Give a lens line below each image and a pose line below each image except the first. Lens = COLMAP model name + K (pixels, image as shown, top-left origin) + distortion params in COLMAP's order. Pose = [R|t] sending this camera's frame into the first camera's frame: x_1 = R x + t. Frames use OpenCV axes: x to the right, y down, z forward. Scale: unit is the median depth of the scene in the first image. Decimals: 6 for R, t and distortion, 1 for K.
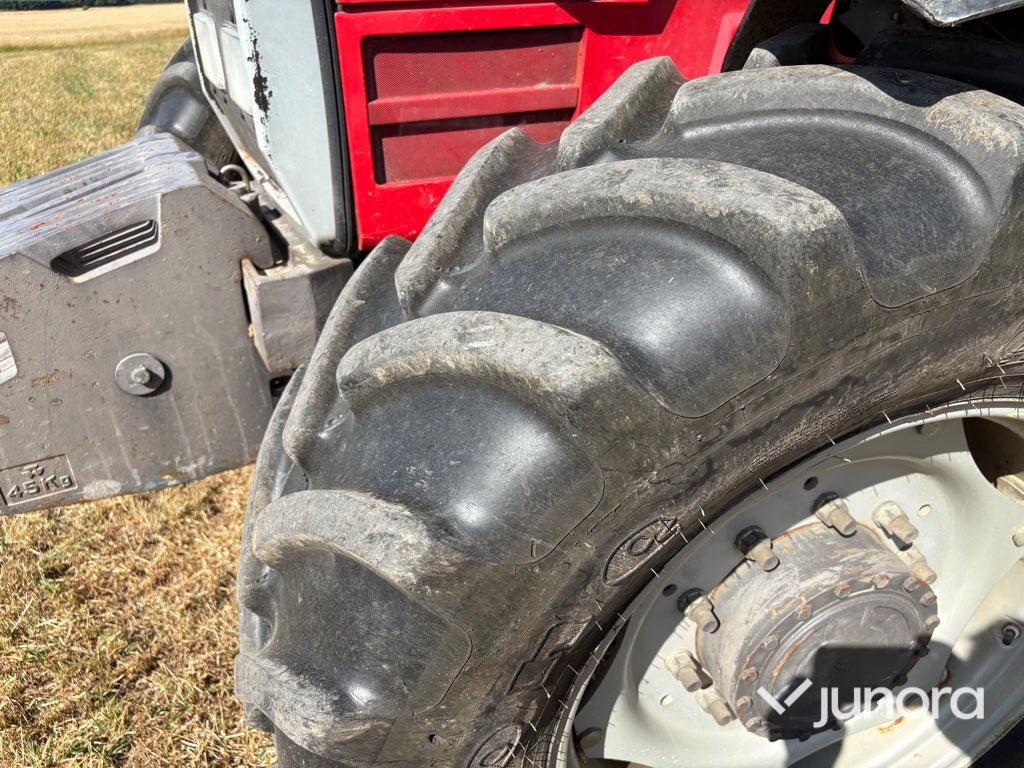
lens RADIAL K [[783.4, 0, 518.6], [0, 783.4, 374.0], [0, 0, 1]] dist [0.056365, -0.064030]
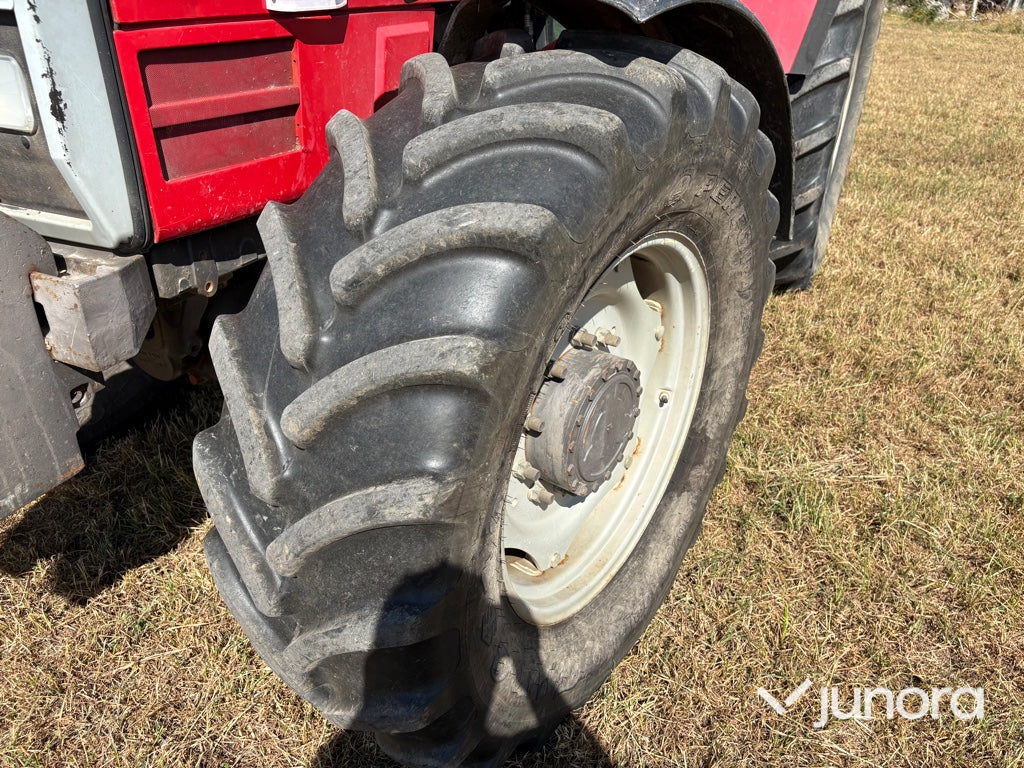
lens RADIAL K [[783.4, 0, 518.6], [0, 783.4, 374.0], [0, 0, 1]] dist [0.056365, -0.064030]
pose [[0.797682, -0.261072, 0.543640, -0.574074], [0.274115, 0.959900, 0.058765, 0.120383], [-0.537182, 0.102144, 0.837259, -0.238864]]
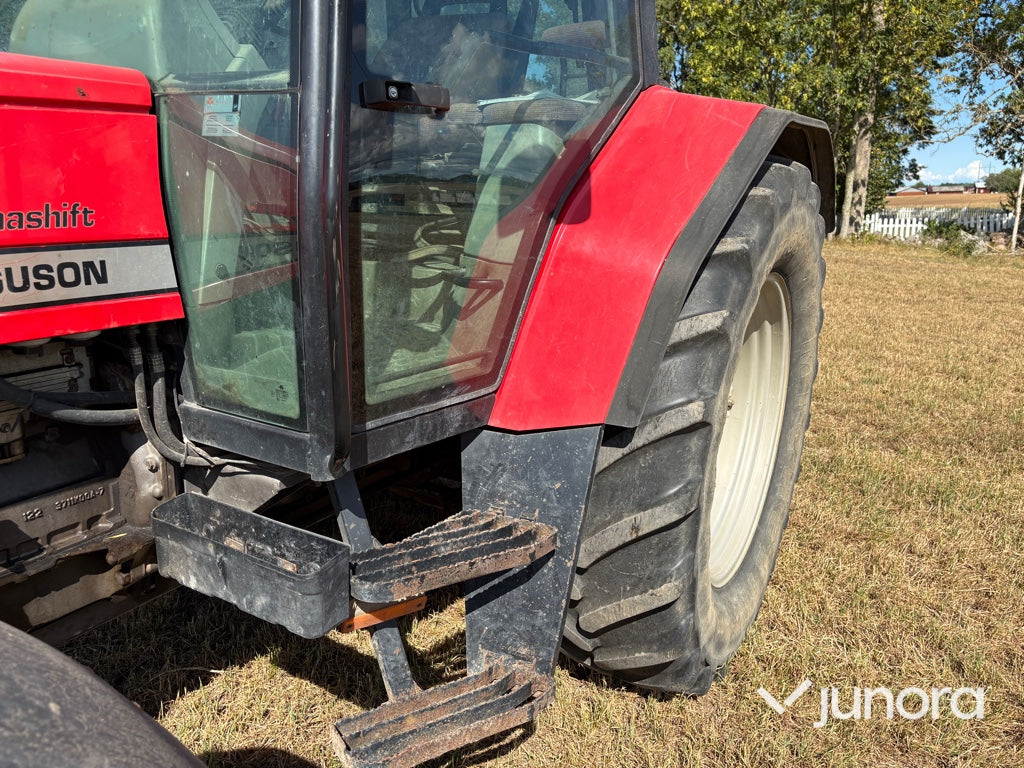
lens RADIAL K [[770.3, 0, 501.8], [0, 770.3, 384.9], [0, 0, 1]] dist [0.074647, -0.089291]
pose [[0.853412, -0.099106, 0.511729, 0.994146], [0.223551, 0.956472, -0.187578, -0.306236], [-0.470865, 0.274479, 0.838420, 0.104261]]
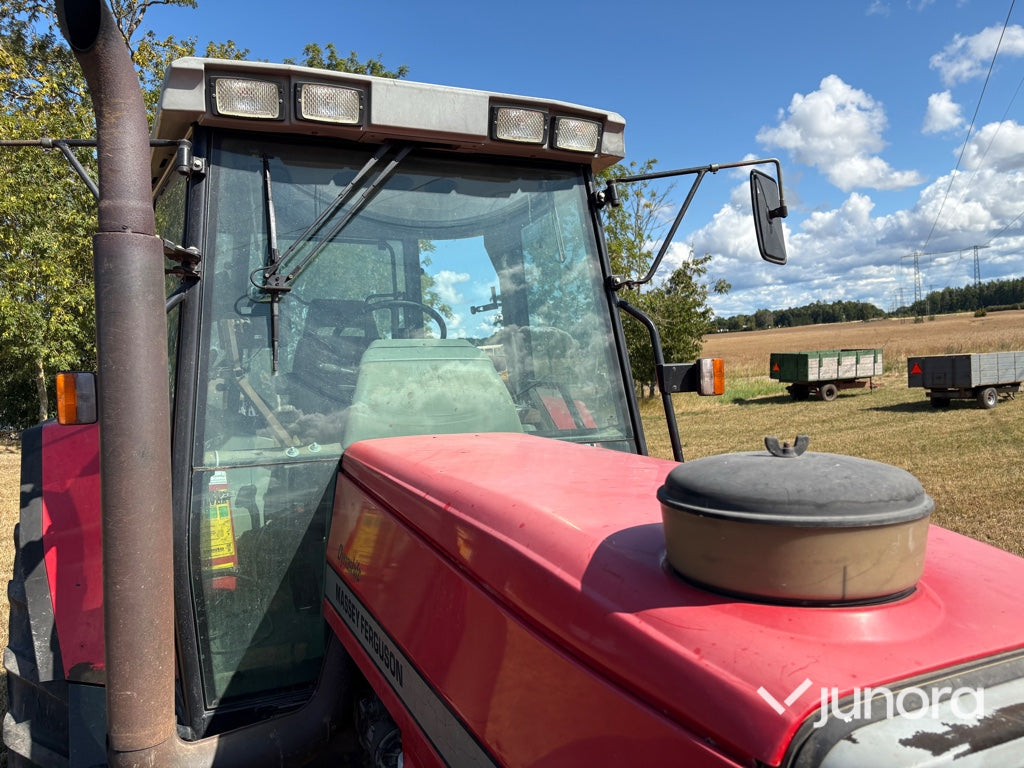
lens RADIAL K [[770.0, 0, 511.7], [0, 770.0, 390.6], [0, 0, 1]] dist [0.040300, -0.033987]
pose [[0.072501, -0.016063, 0.997239, -1.252261], [0.513000, 0.858067, -0.023475, -1.470373], [-0.855321, 0.513286, 0.070451, 1.403976]]
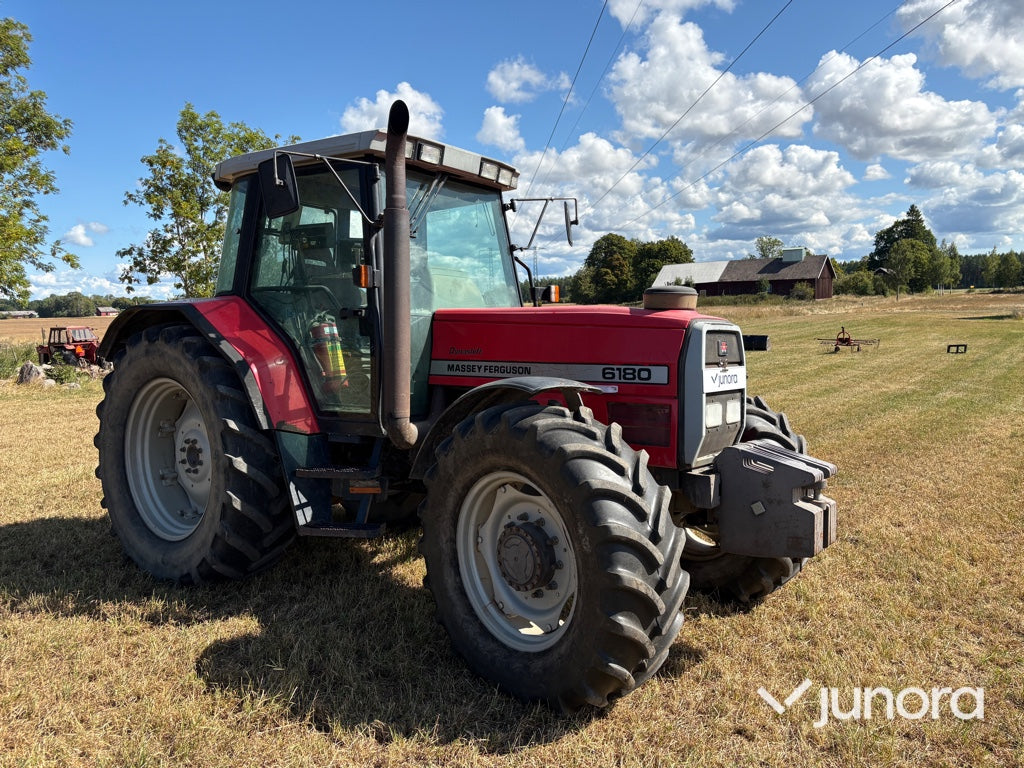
lens RADIAL K [[770.0, 0, 511.7], [0, 770.0, 390.6], [0, 0, 1]] dist [0.040300, -0.033987]
pose [[-0.427845, -0.045575, 0.902702, -3.826315], [0.445224, 0.858531, 0.254363, -2.240319], [-0.786590, 0.510733, -0.347027, 3.692646]]
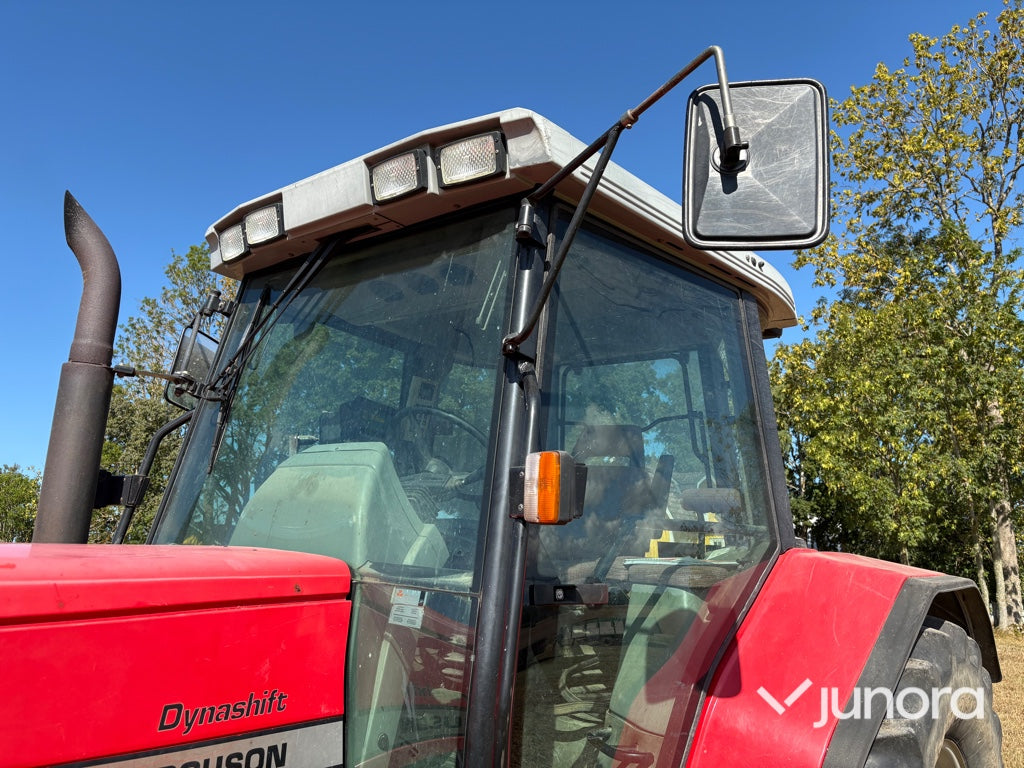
lens RADIAL K [[770.0, 0, 511.7], [0, 770.0, 390.6], [0, 0, 1]] dist [0.040300, -0.033987]
pose [[0.916287, 0.136701, 0.376472, 0.855823], [0.136205, 0.777579, -0.613856, -0.504612], [-0.376651, 0.613745, 0.693866, -0.083663]]
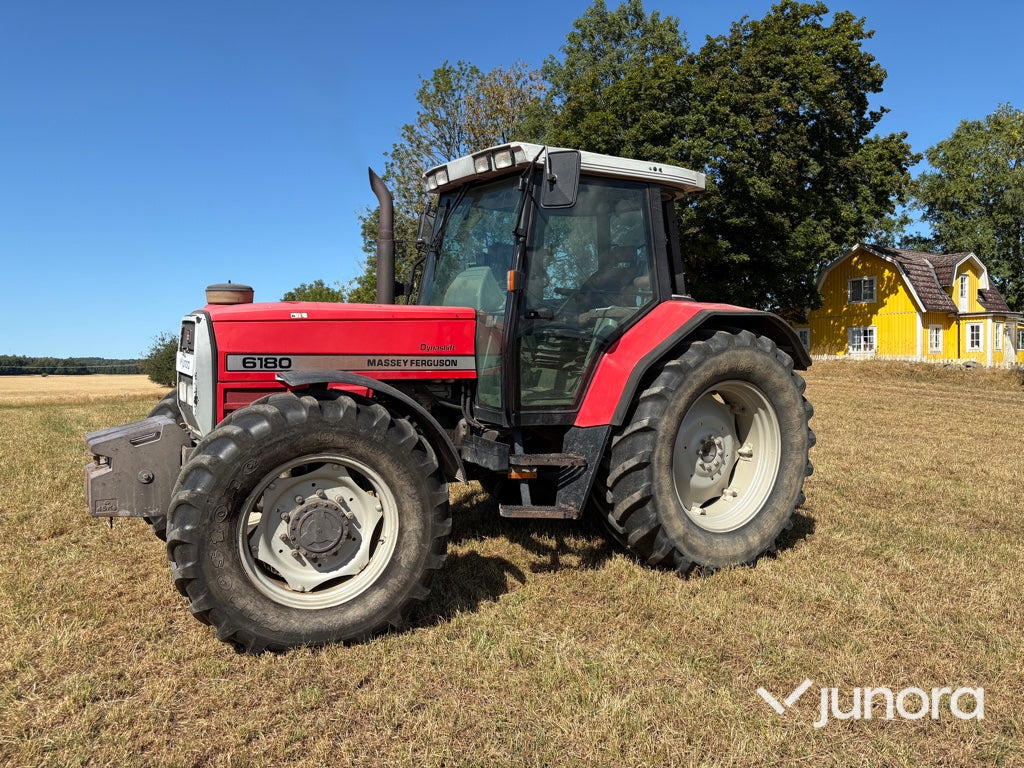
lens RADIAL K [[757.1, 0, 510.1], [0, 757.1, 383.2], [0, 0, 1]] dist [0.079926, -0.093540]
pose [[0.996186, 0.032006, 0.081170, 1.081601], [0.005582, 0.905007, -0.425360, 1.405214], [-0.087074, 0.424191, 0.901377, -3.063067]]
